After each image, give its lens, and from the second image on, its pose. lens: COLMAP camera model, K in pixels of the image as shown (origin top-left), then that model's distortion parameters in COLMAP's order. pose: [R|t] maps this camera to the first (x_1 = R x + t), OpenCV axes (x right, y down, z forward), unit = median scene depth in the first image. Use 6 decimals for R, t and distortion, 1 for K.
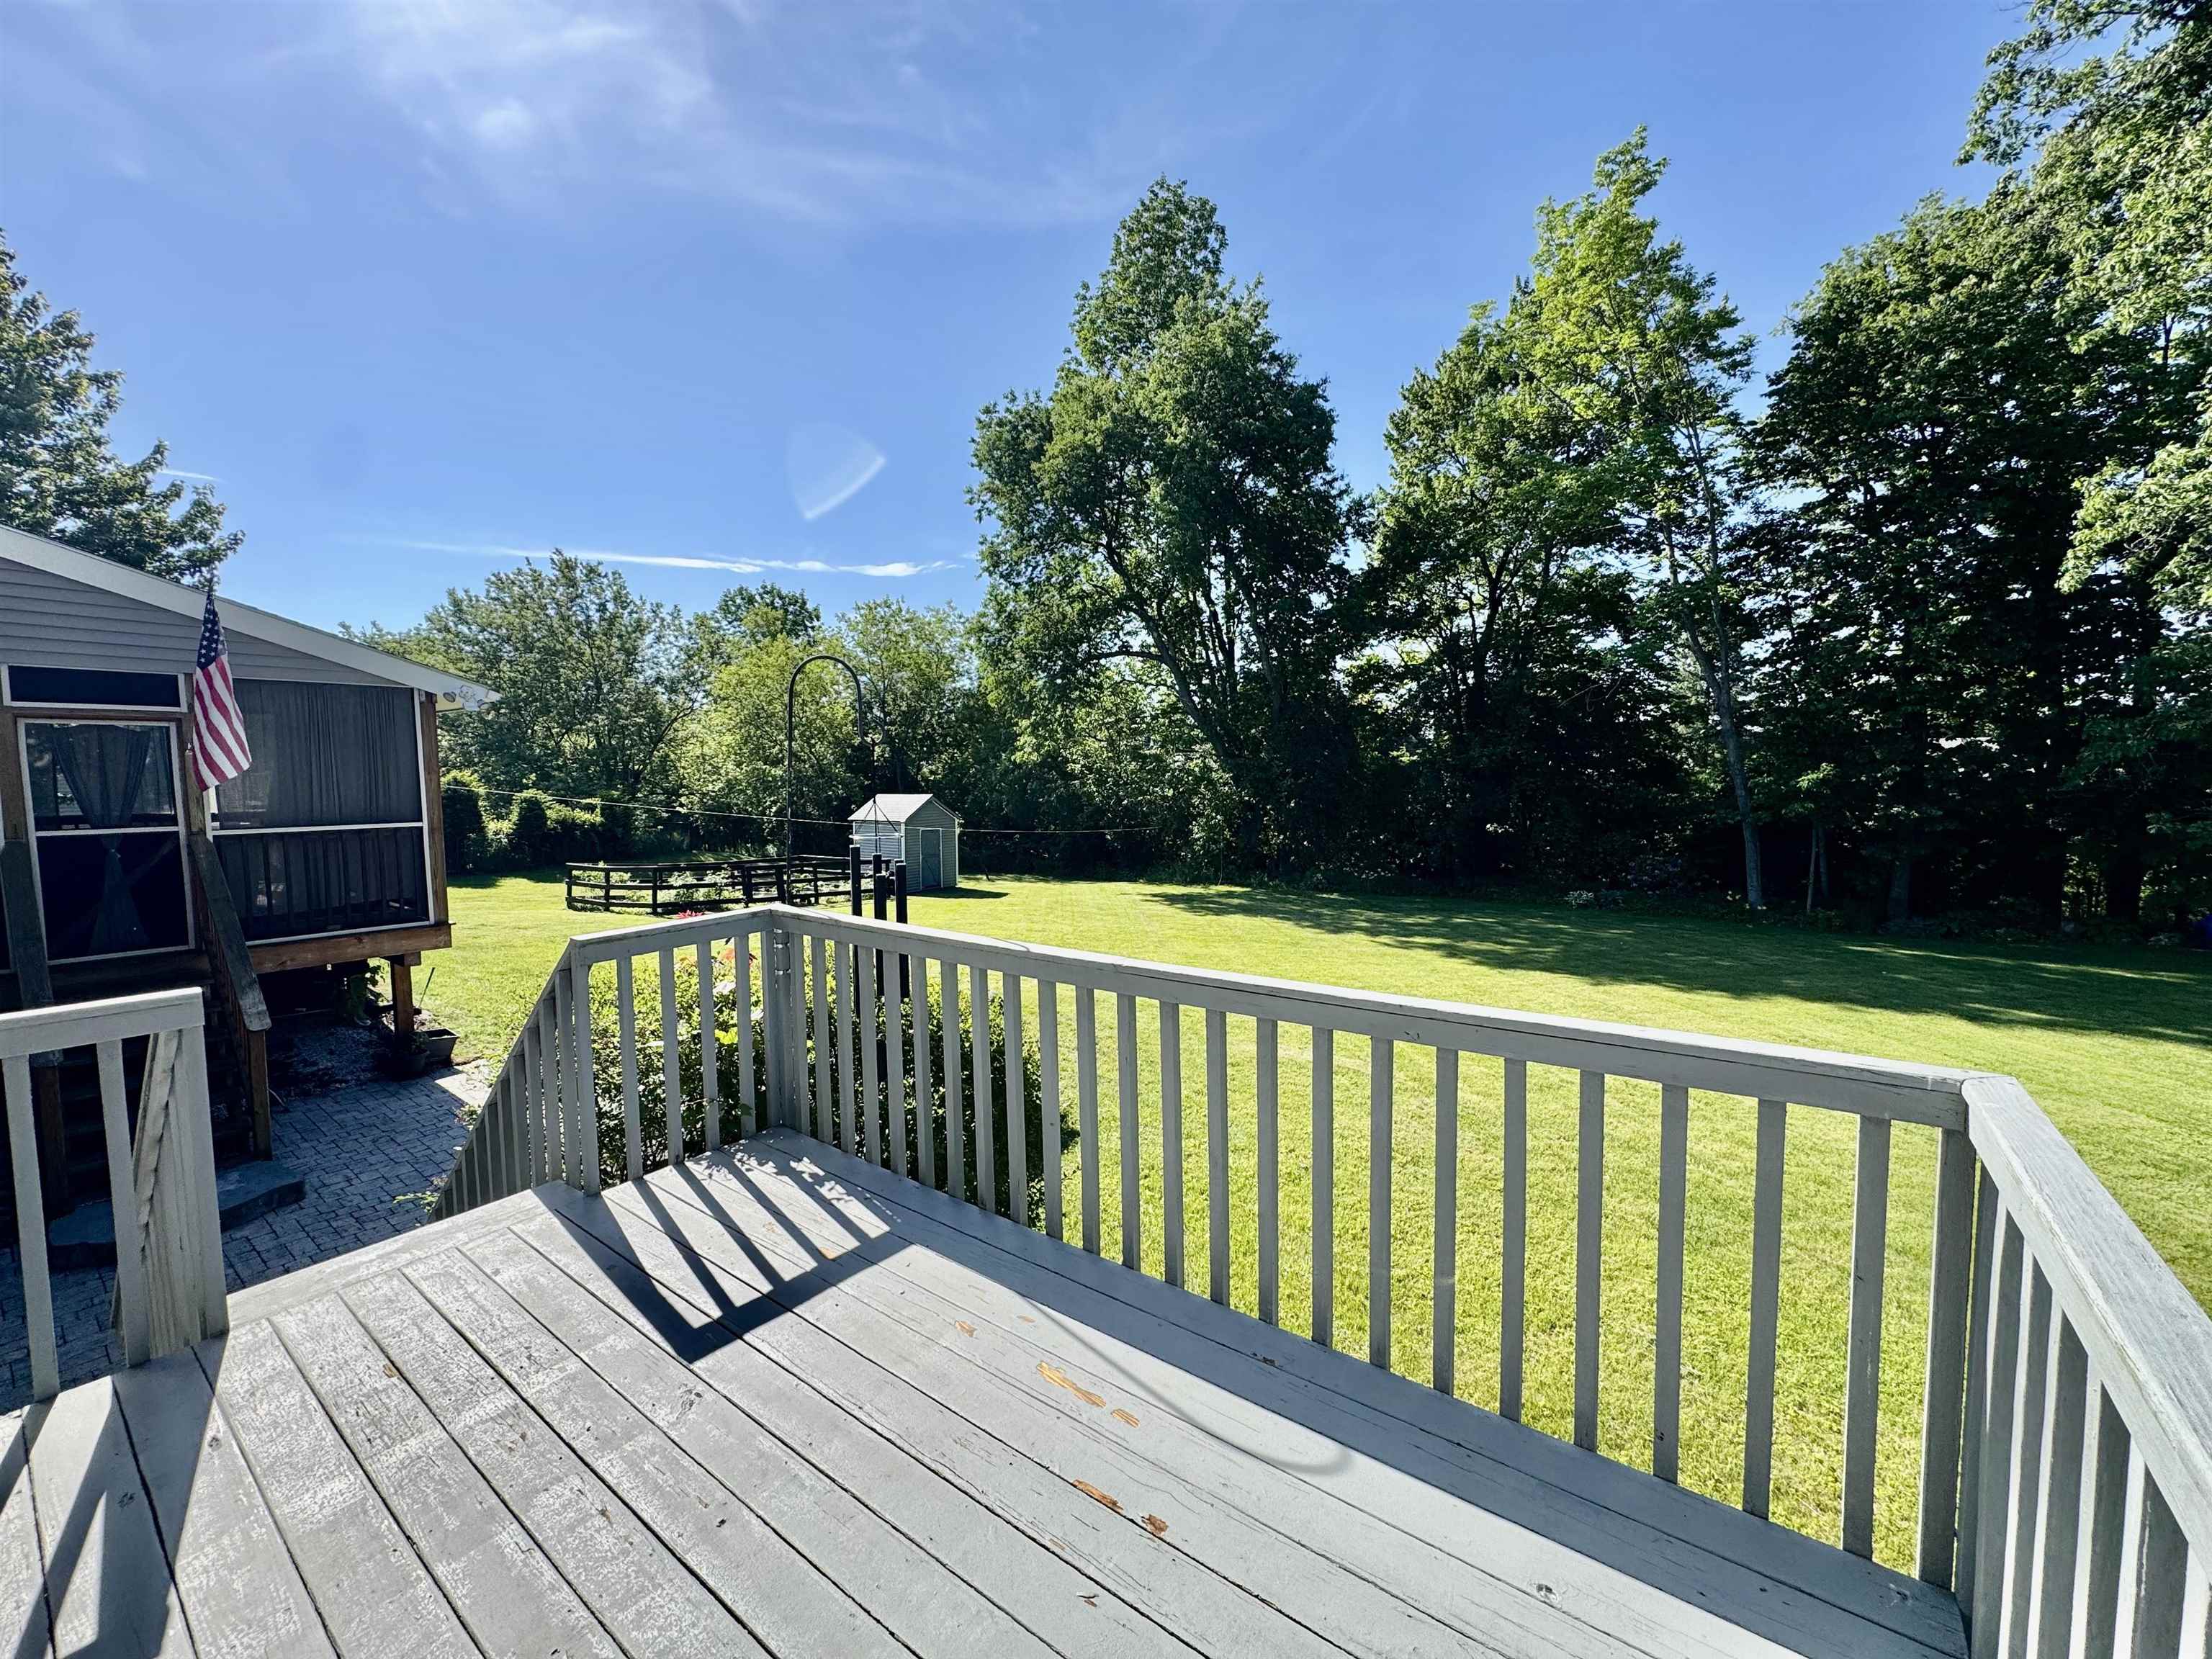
lens RADIAL K [[881.8, 0, 1107.9], [0, 881.8, 828.0], [0, 0, 1]] dist [-0.006642, 0.001420]
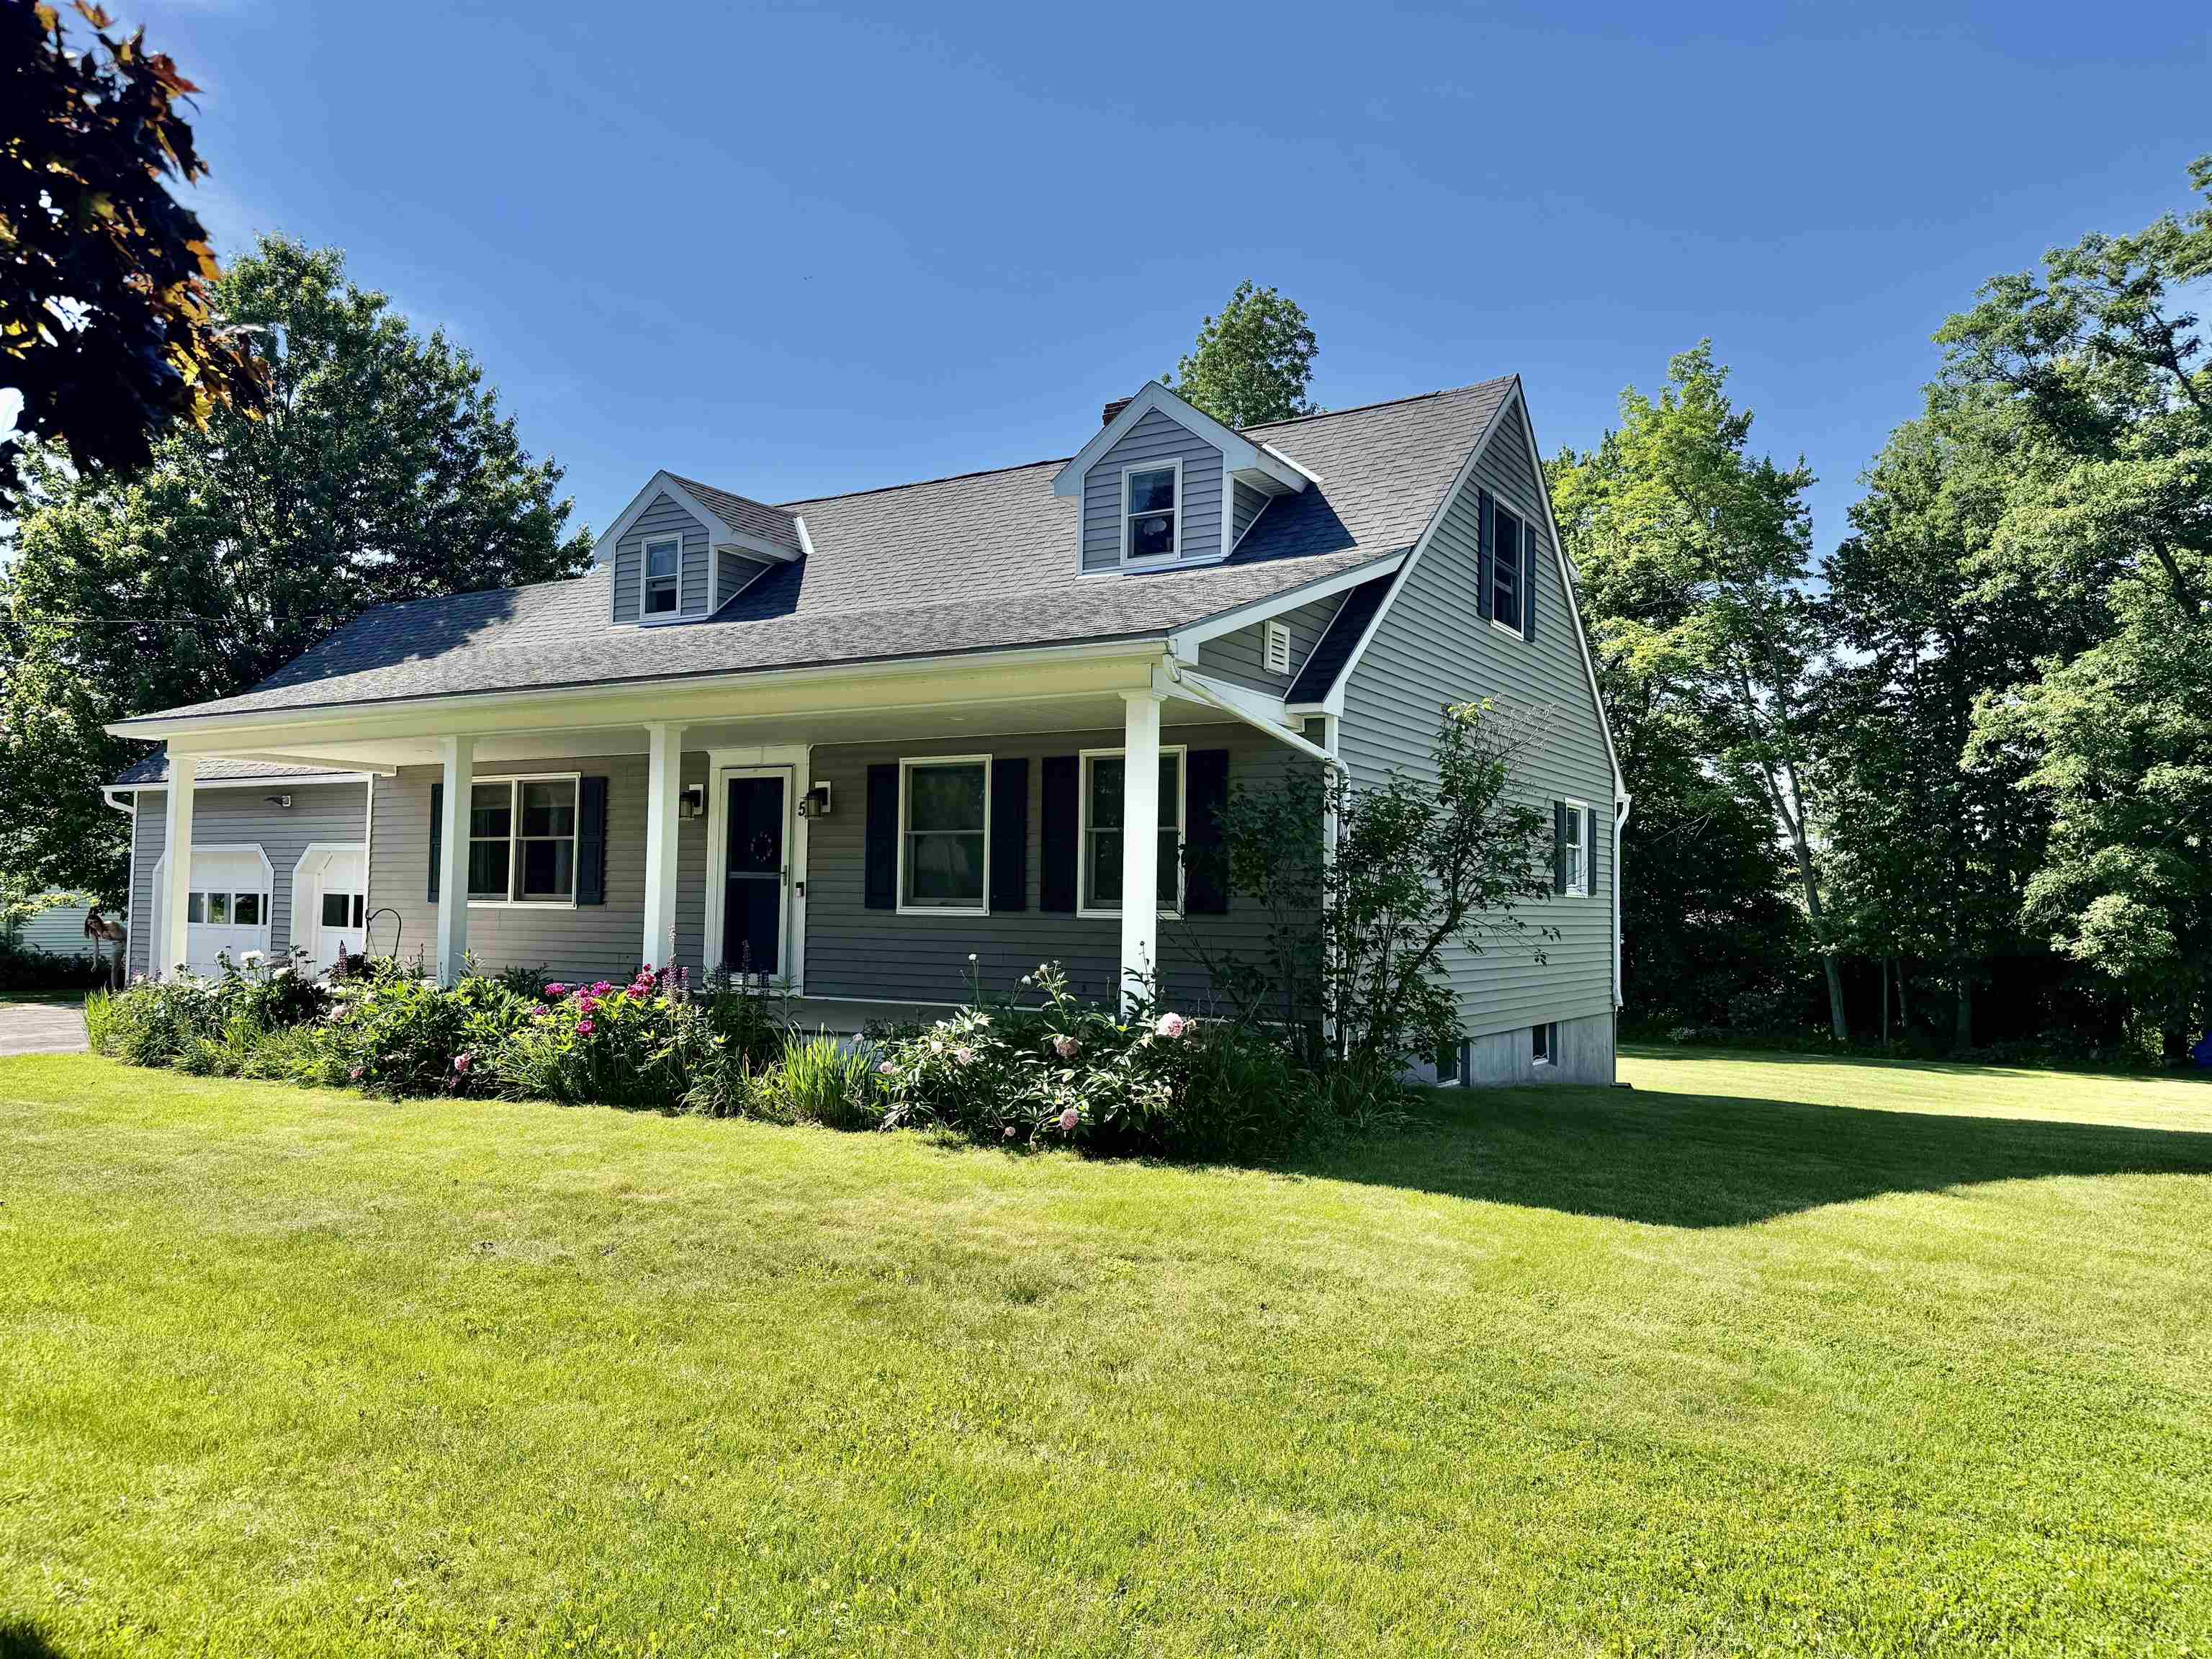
lens RADIAL K [[1556.3, 0, 1105.2], [0, 1556.3, 825.9], [0, 0, 1]] dist [0.000148, 0.000321]
pose [[0.995560, 0.034955, 0.087400, -0.296113], [-0.022709, 0.990259, -0.137373, 0.112590], [-0.091350, 0.134778, 0.986656, -0.767796]]
